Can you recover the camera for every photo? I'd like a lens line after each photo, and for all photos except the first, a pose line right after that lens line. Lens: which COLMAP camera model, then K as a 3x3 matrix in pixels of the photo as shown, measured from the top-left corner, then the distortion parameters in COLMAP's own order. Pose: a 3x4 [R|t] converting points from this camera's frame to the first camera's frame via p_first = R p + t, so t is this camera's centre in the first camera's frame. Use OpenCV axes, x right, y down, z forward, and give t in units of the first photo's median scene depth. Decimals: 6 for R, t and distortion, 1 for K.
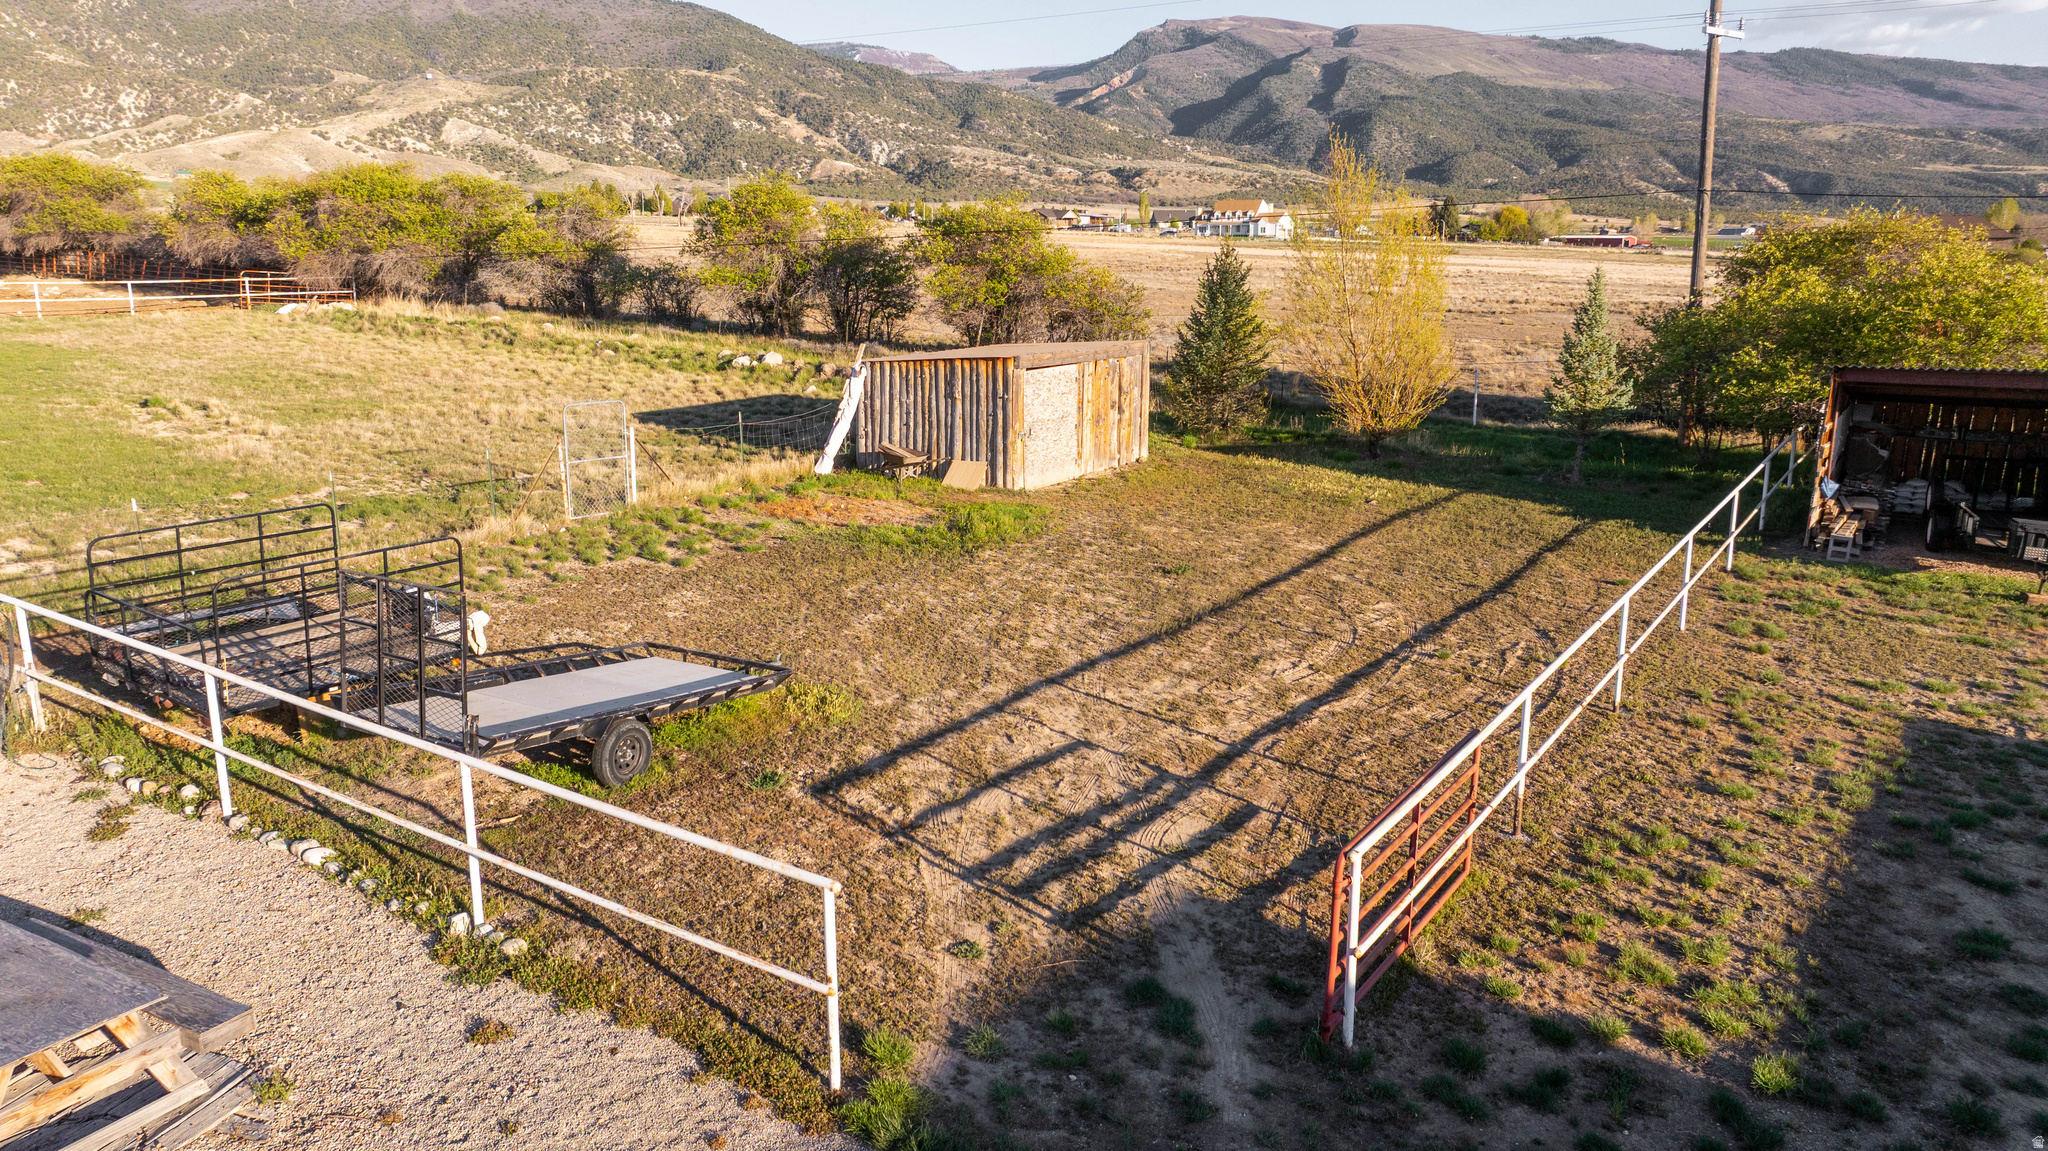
lens RADIAL K [[1441.9, 0, 1036.0], [0, 1441.9, 562.1], [0, 0, 1]] dist [-0.030660, 0.030323]
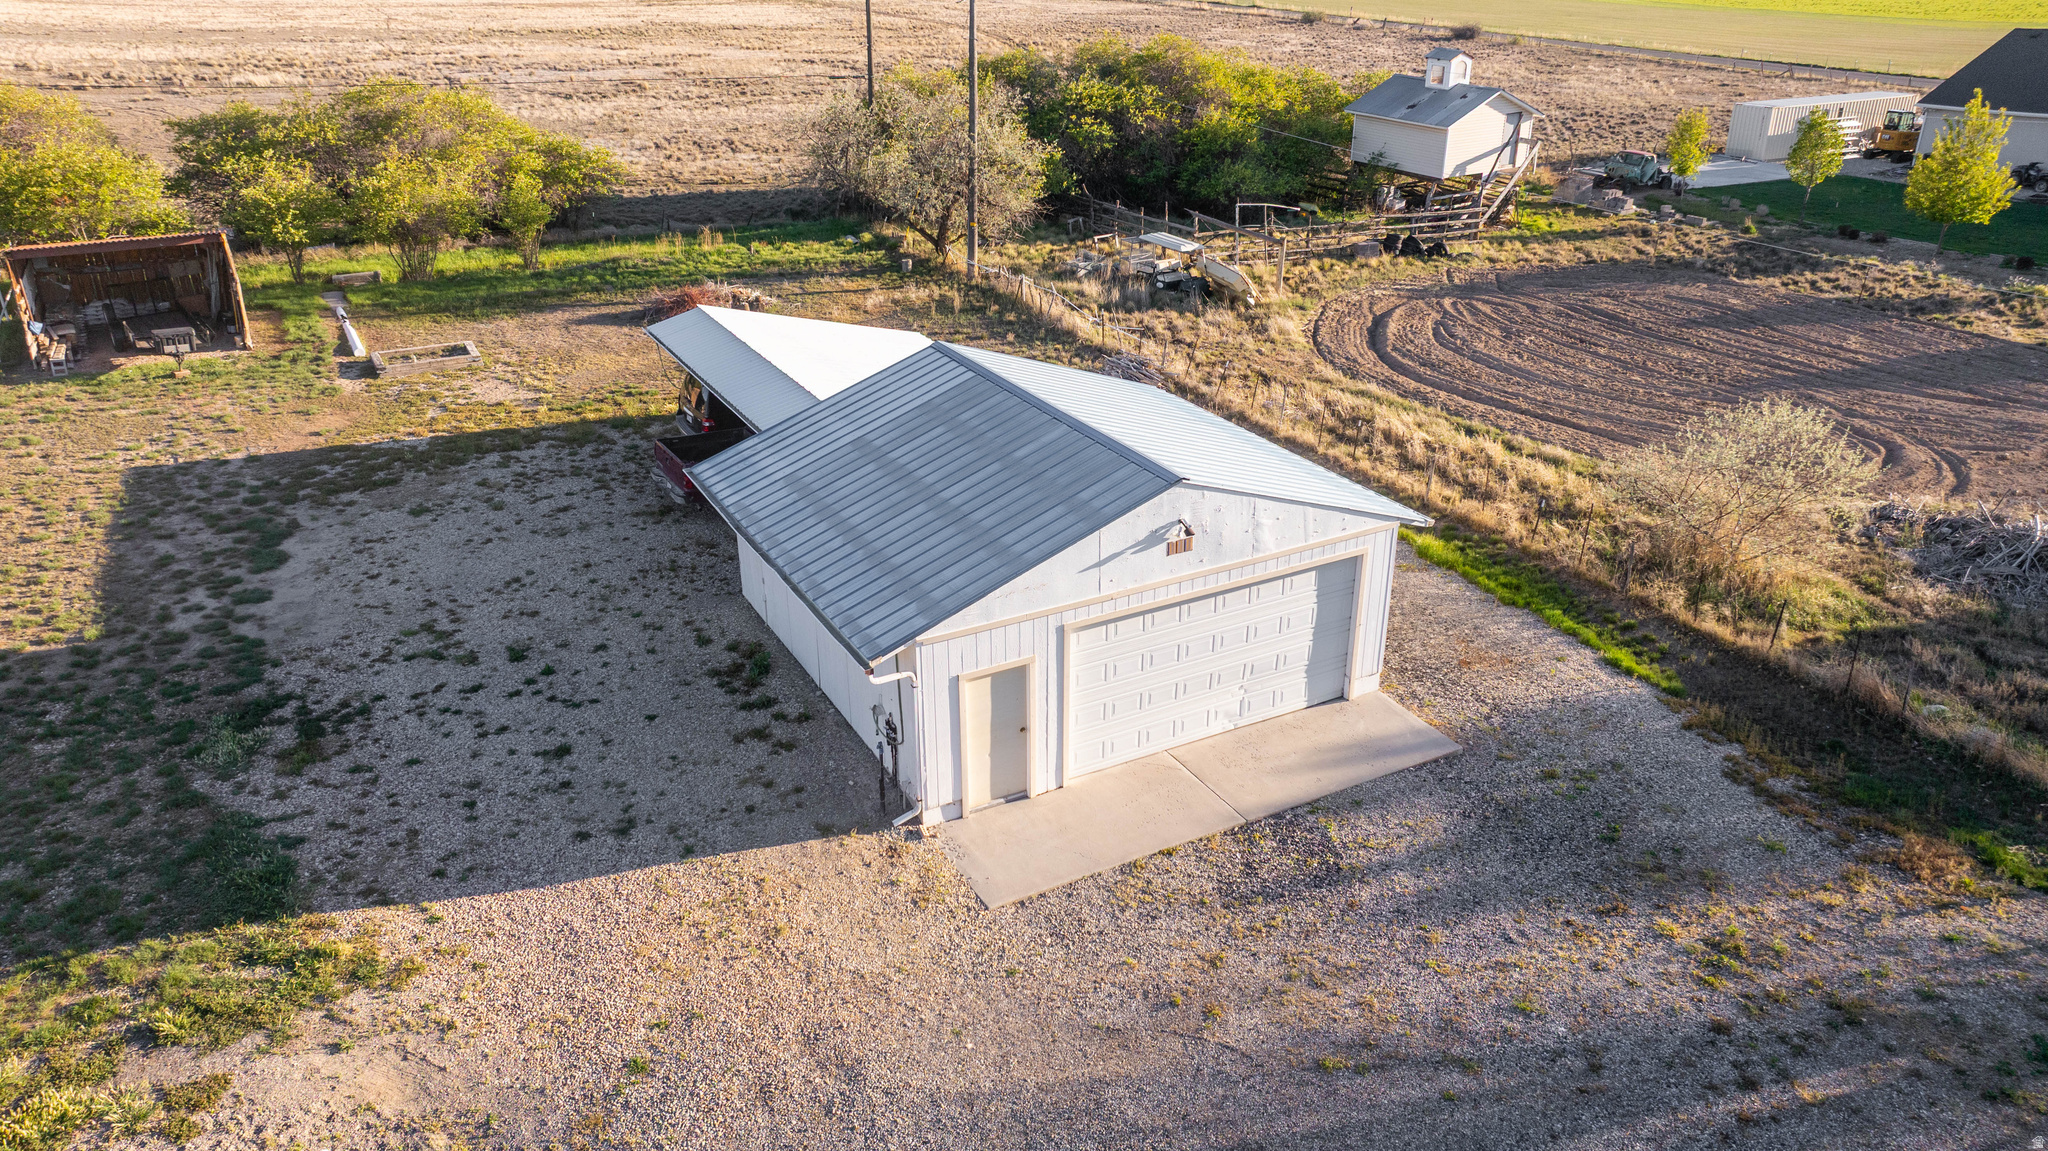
lens RADIAL K [[1441.9, 0, 1031.8], [0, 1441.9, 569.1], [0, 0, 1]] dist [-0.030660, 0.030323]
pose [[0.456533, -0.371786, 0.808303, -0.374661], [0.189374, 0.928292, 0.320017, -0.129181], [-0.869319, 0.006974, 0.494202, -0.869175]]
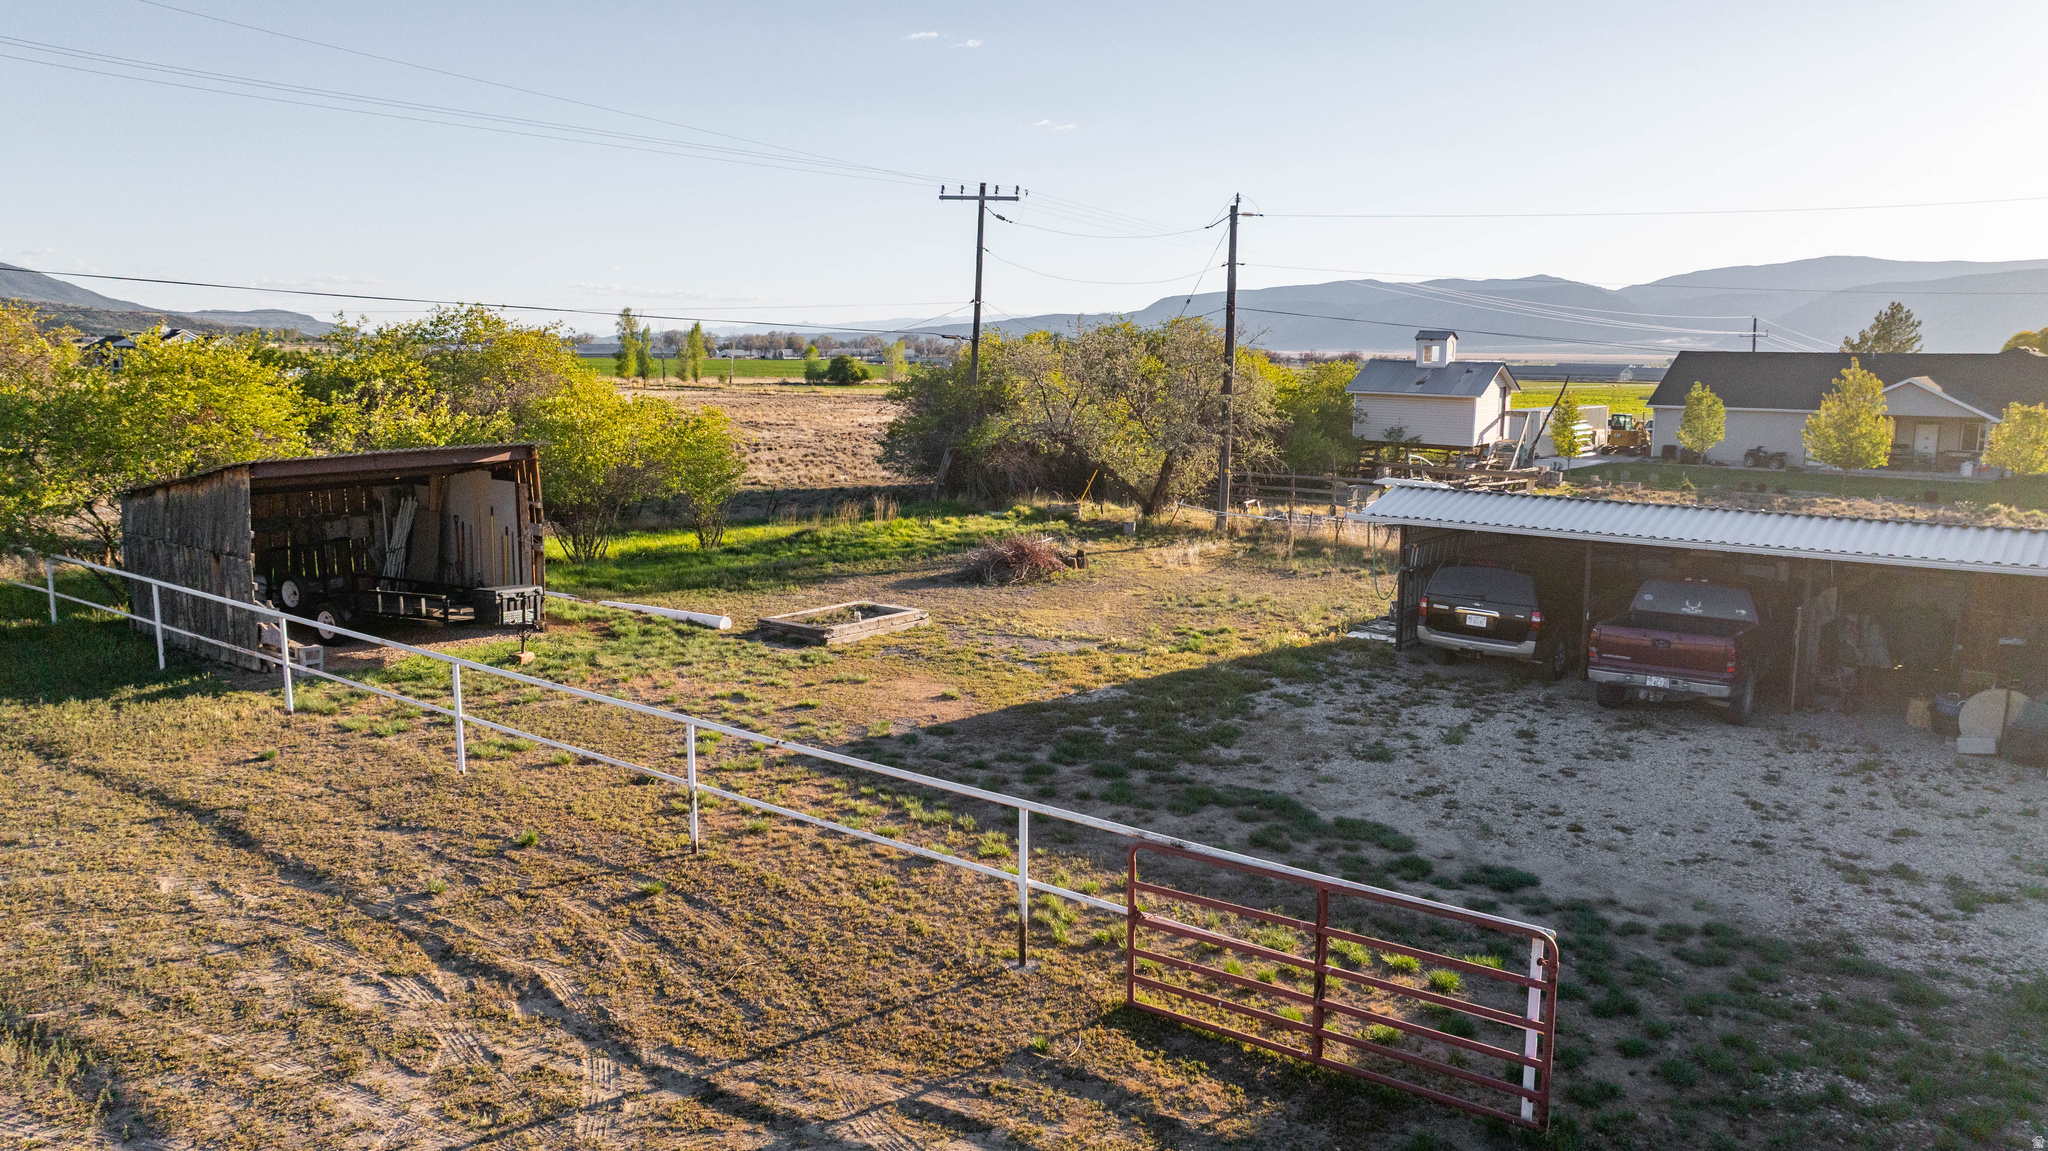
lens RADIAL K [[1441.9, 0, 1035.1], [0, 1441.9, 579.2], [0, 0, 1]] dist [-0.030660, 0.030323]
pose [[0.069398, -0.160502, 0.984593, -0.346032], [0.206799, 0.967848, 0.143196, -0.115523], [-0.975919, 0.193675, 0.100358, 0.567718]]
